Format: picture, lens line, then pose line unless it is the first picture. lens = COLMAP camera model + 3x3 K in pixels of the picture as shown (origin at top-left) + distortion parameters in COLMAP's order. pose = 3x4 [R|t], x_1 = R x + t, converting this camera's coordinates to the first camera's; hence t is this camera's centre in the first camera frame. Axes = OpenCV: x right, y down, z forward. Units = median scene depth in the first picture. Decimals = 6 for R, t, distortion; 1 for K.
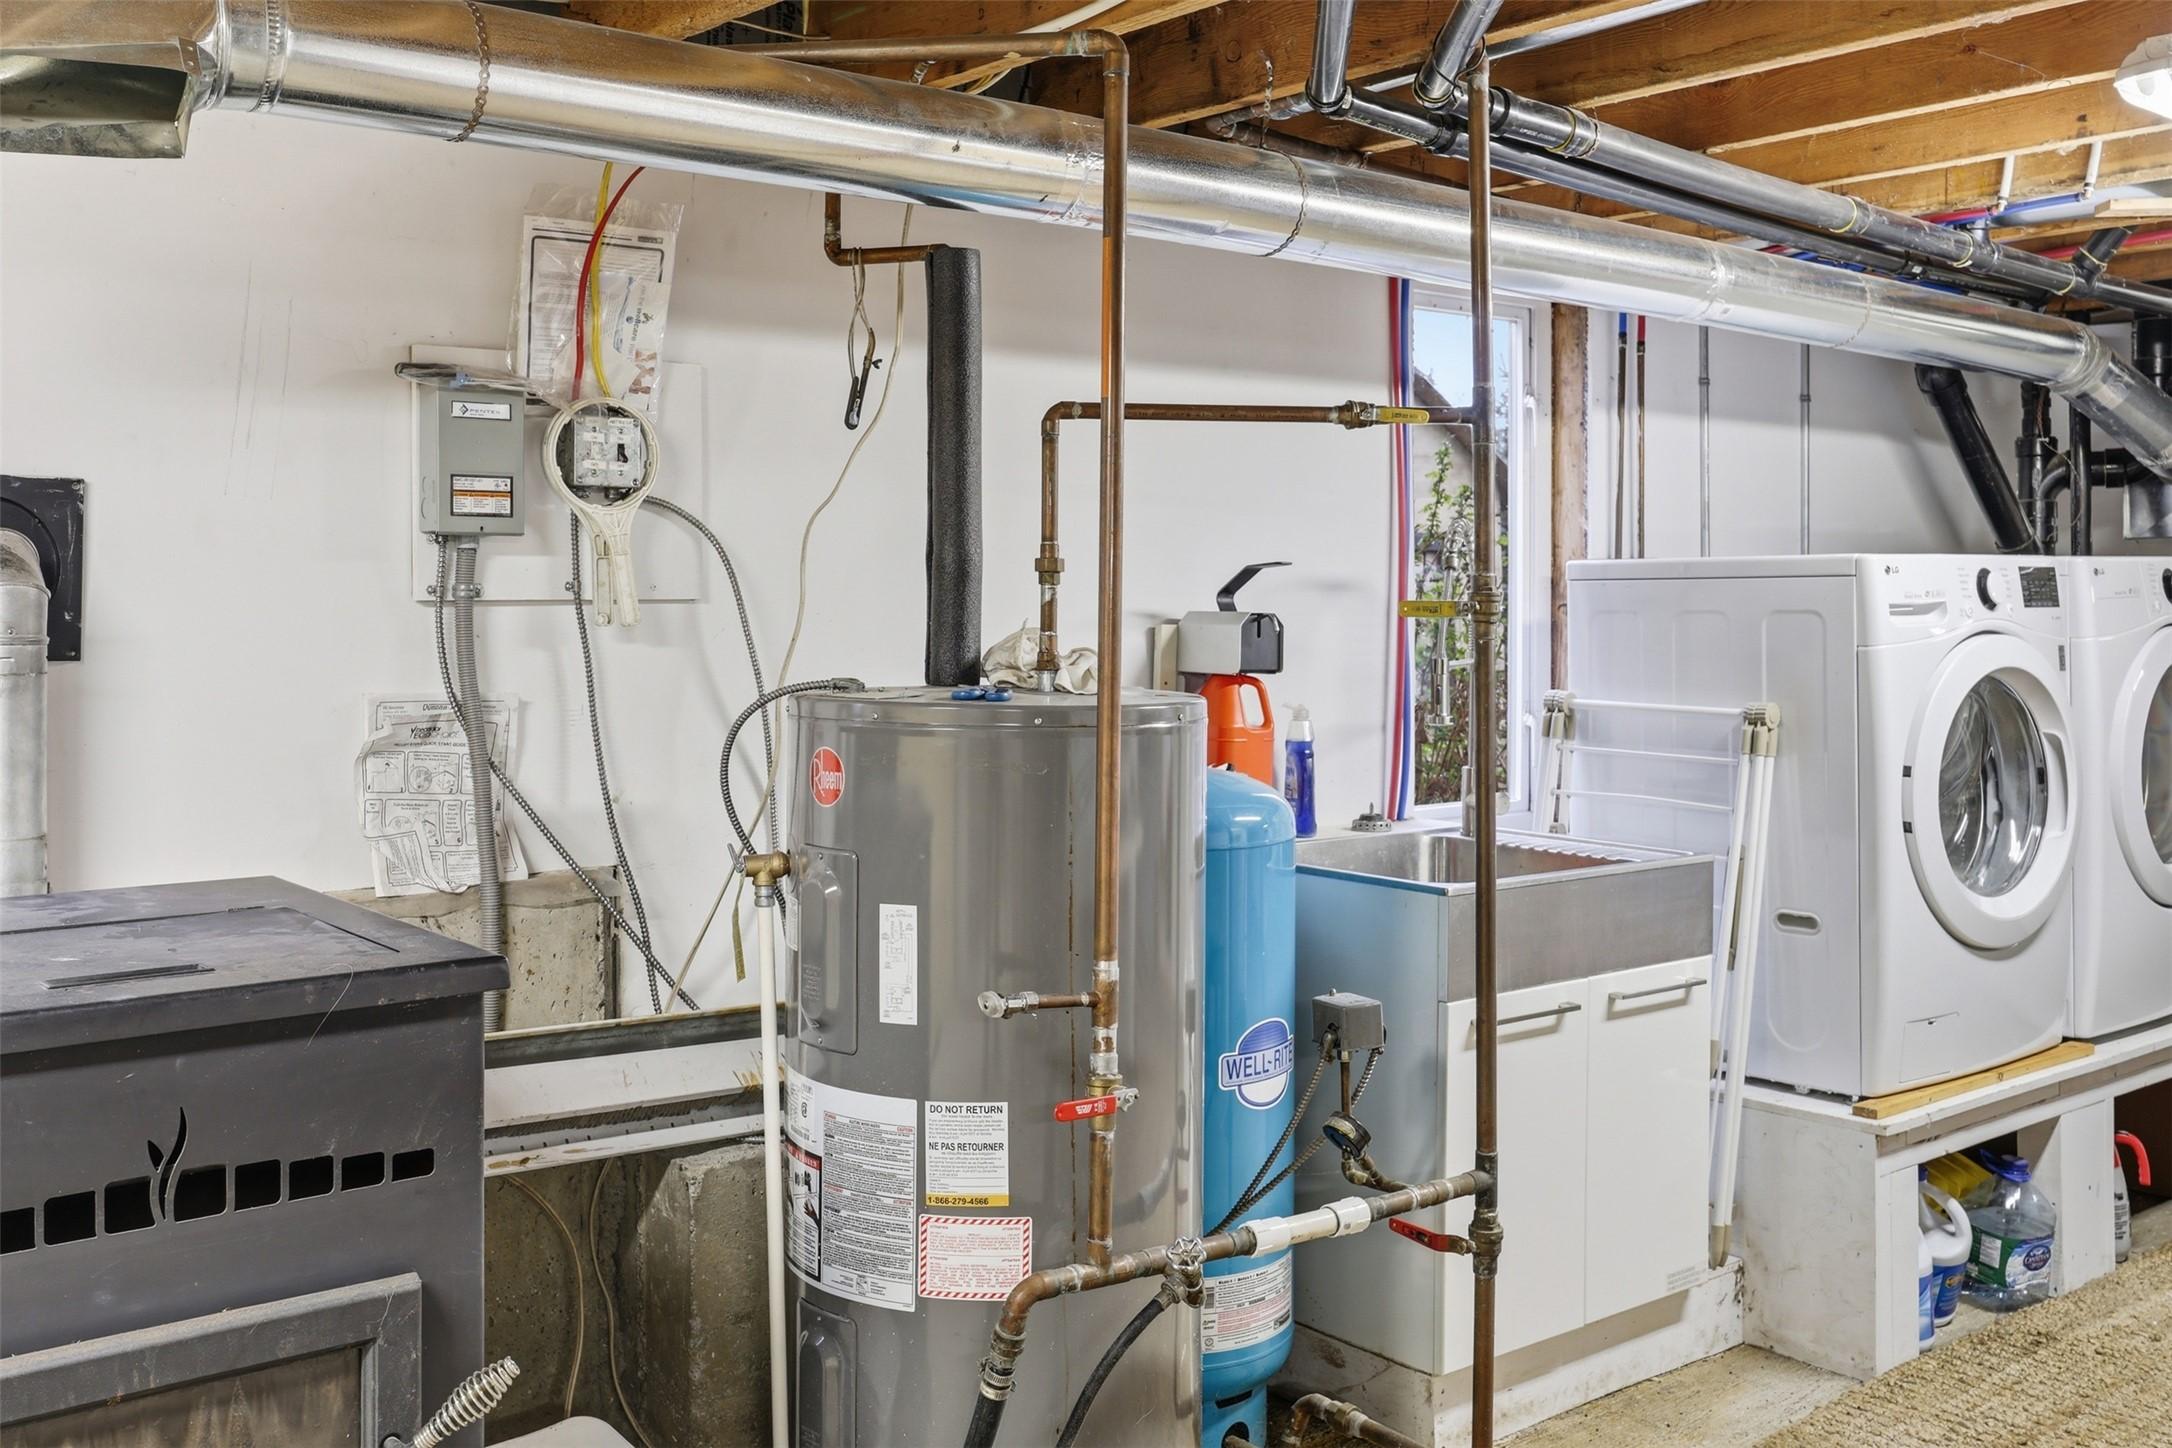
lens RADIAL K [[2059.9, 0, 1113.5], [0, 2059.9, 611.8], [0, 0, 1]] dist [0.005741, -0.003623]
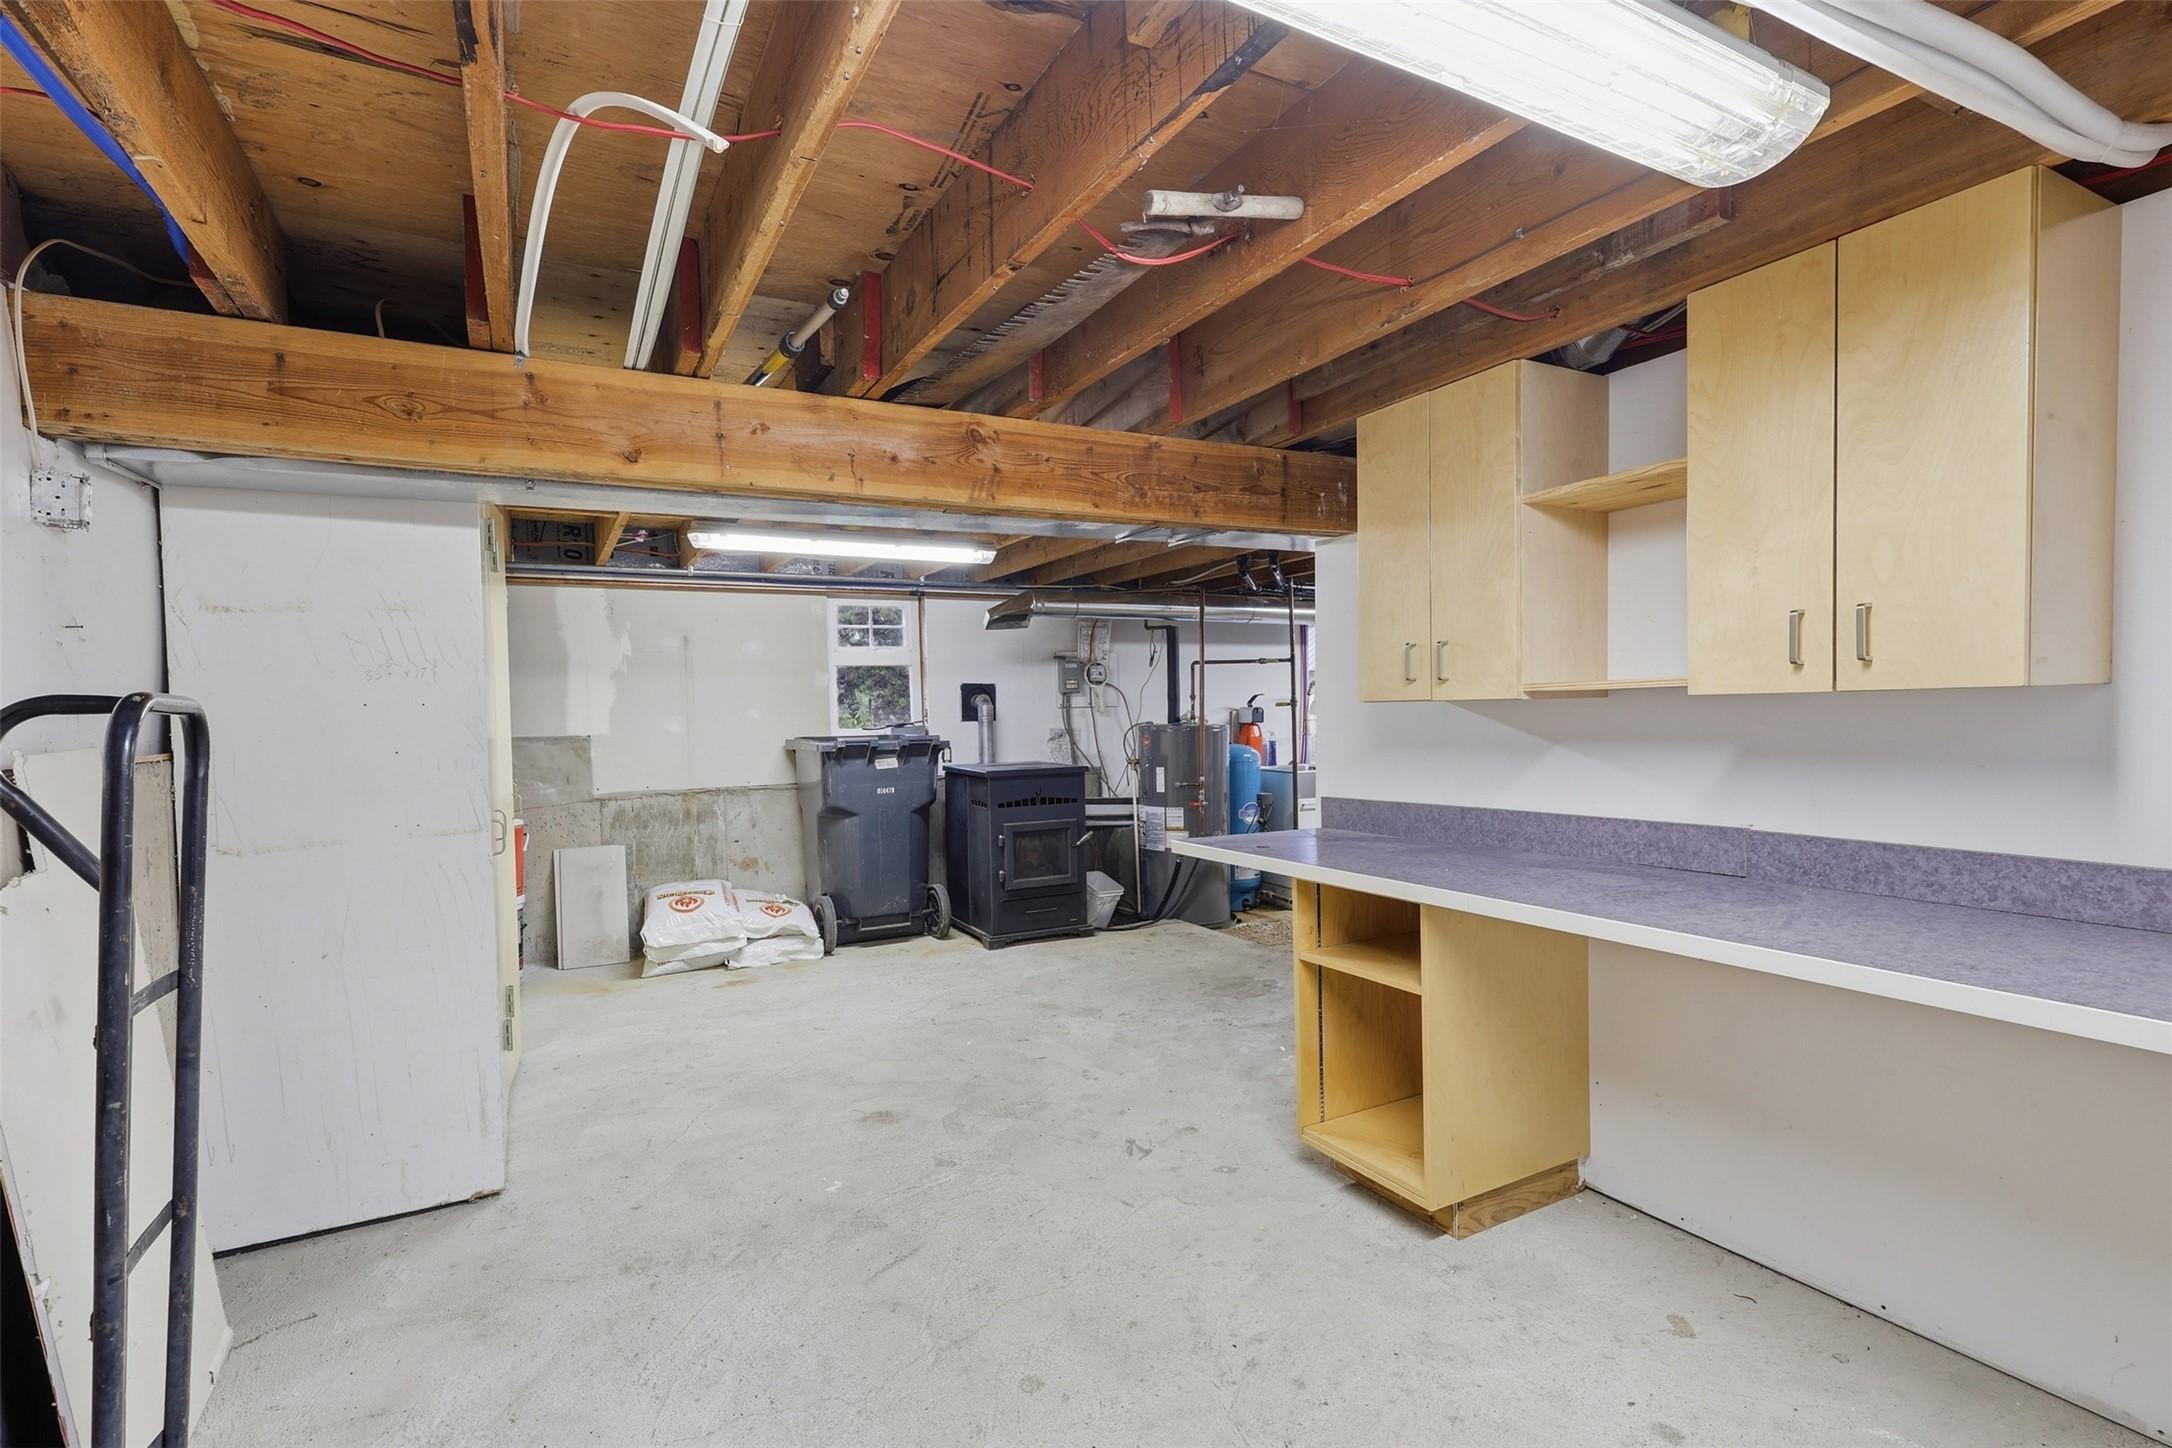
lens RADIAL K [[989.7, 0, 1086.7], [0, 989.7, 720.5], [0, 0, 1]] dist [0.000024, -0.000588]
pose [[0.975616, -0.016861, -0.218837, 0.208964], [0.017641, 0.999843, 0.001613, 0.021699], [0.218775, -0.005434, 0.975760, -1.146946]]
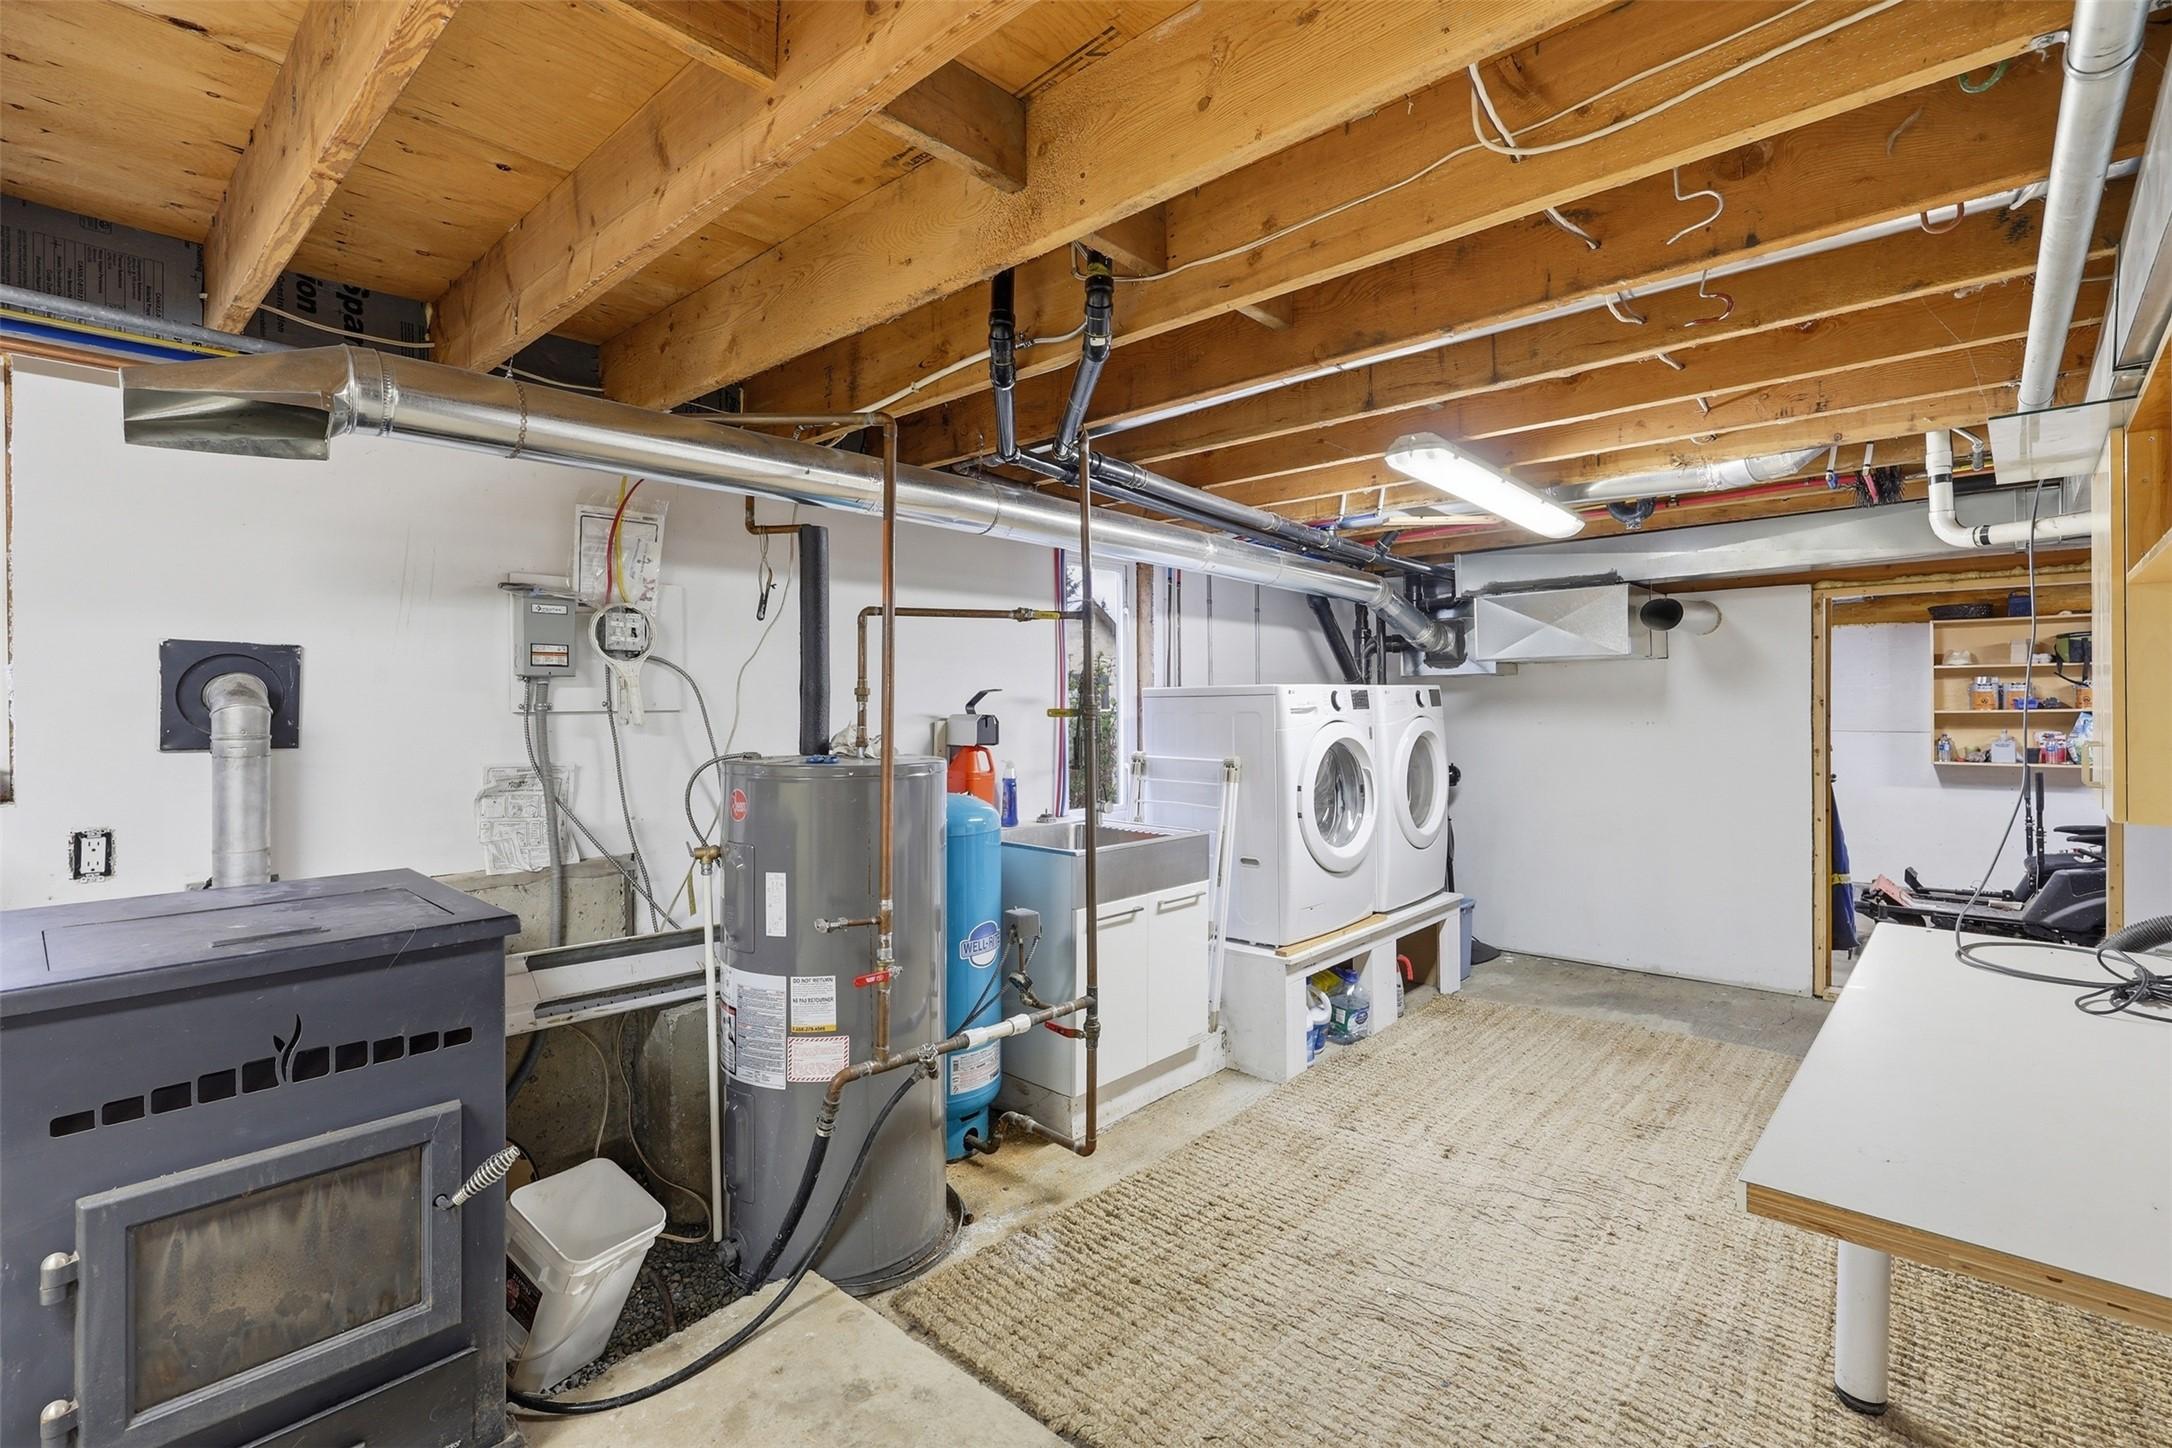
lens RADIAL K [[977.2, 0, 1099.2], [0, 977.2, 703.1], [0, 0, 1]] dist [0.000278, -0.000187]
pose [[0.989221, -0.005935, 0.146311, 0.050816], [0.007249, 0.999938, -0.008451, -0.002548], [-0.146252, 0.009421, 0.989203, 0.064406]]
